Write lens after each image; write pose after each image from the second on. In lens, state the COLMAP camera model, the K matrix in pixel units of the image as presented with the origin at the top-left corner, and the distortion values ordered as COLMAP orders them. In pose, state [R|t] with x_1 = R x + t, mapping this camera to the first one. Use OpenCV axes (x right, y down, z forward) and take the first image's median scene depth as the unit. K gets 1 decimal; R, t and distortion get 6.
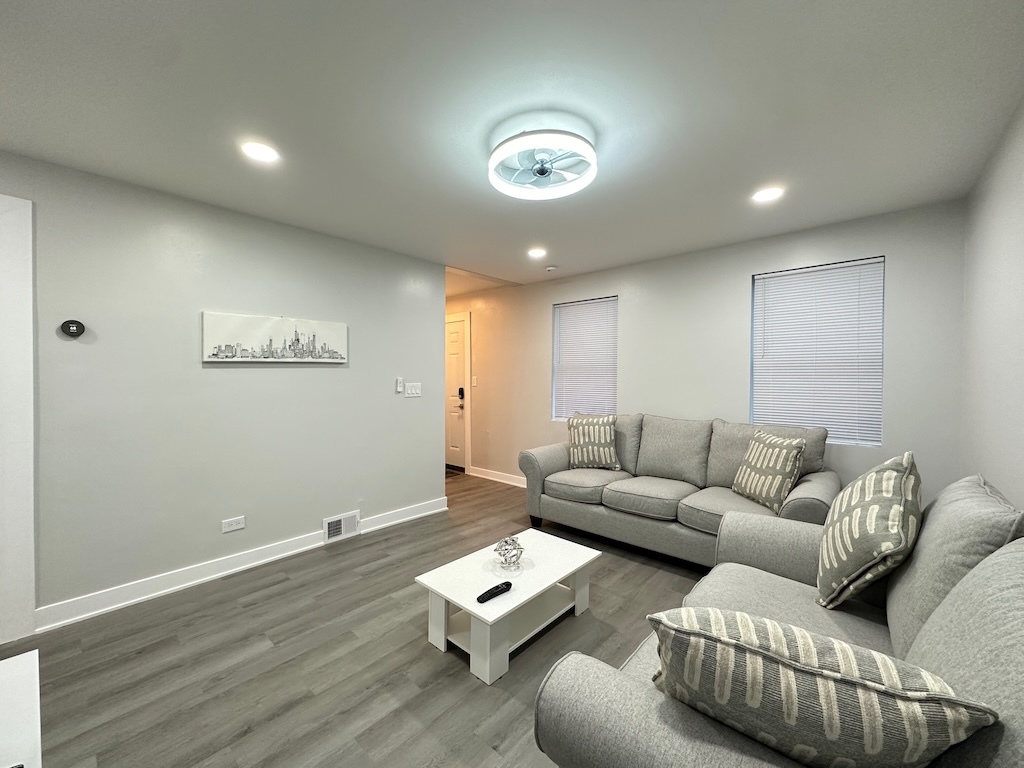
lens RADIAL K [[407.0, 0, 511.3], [0, 407.0, 383.7], [0, 0, 1]] dist [-0.001323, -0.000374]
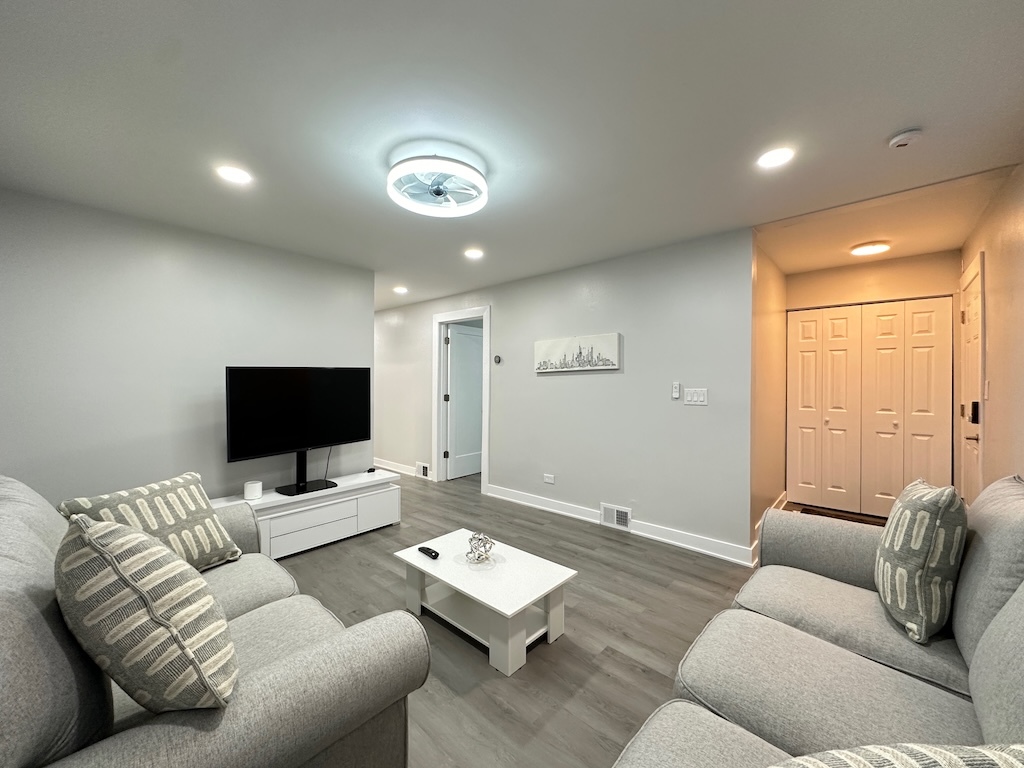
lens RADIAL K [[407.0, 0, 510.7], [0, 407.0, 385.3], [0, 0, 1]] dist [-0.001323, -0.000374]
pose [[-0.014915, 0.003467, -0.999883, 0.774790], [-0.015641, 0.999871, 0.003701, -0.006801], [0.999766, 0.015694, -0.014859, 0.809556]]
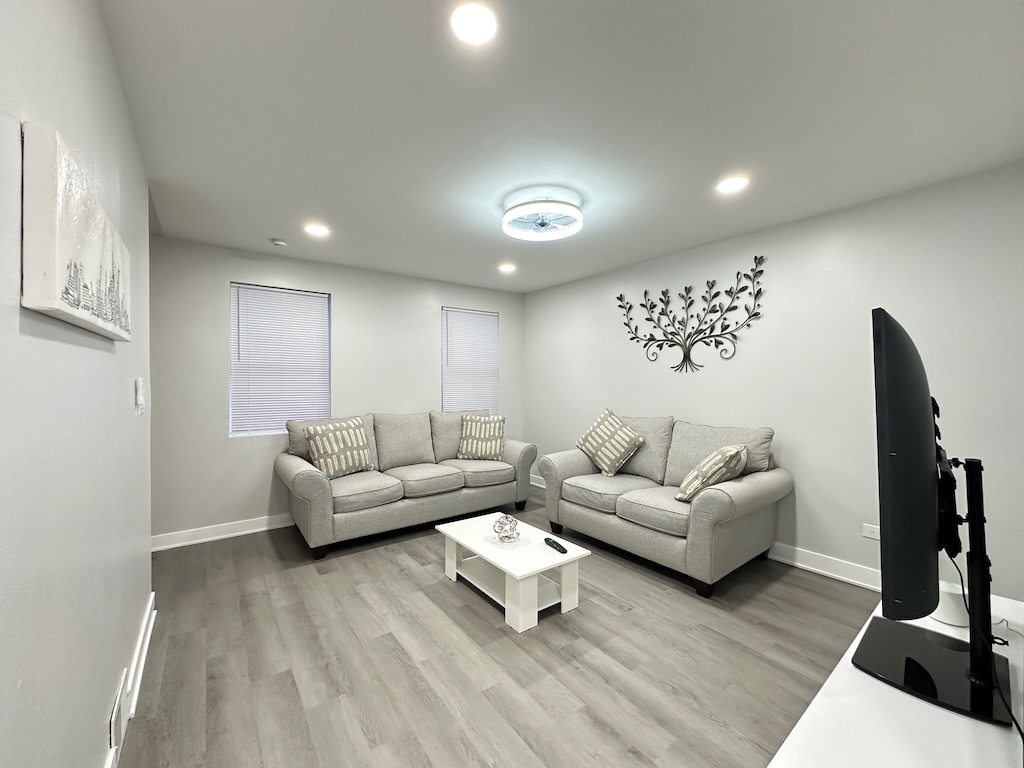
lens RADIAL K [[407.0, 0, 513.1], [0, 407.0, 384.9], [0, 0, 1]] dist [-0.001323, -0.000374]
pose [[0.196439, -0.008812, 0.980477, -0.838642], [0.017853, 0.999826, 0.005409, 0.000426], [-0.980354, 0.016442, 0.196562, 0.558025]]
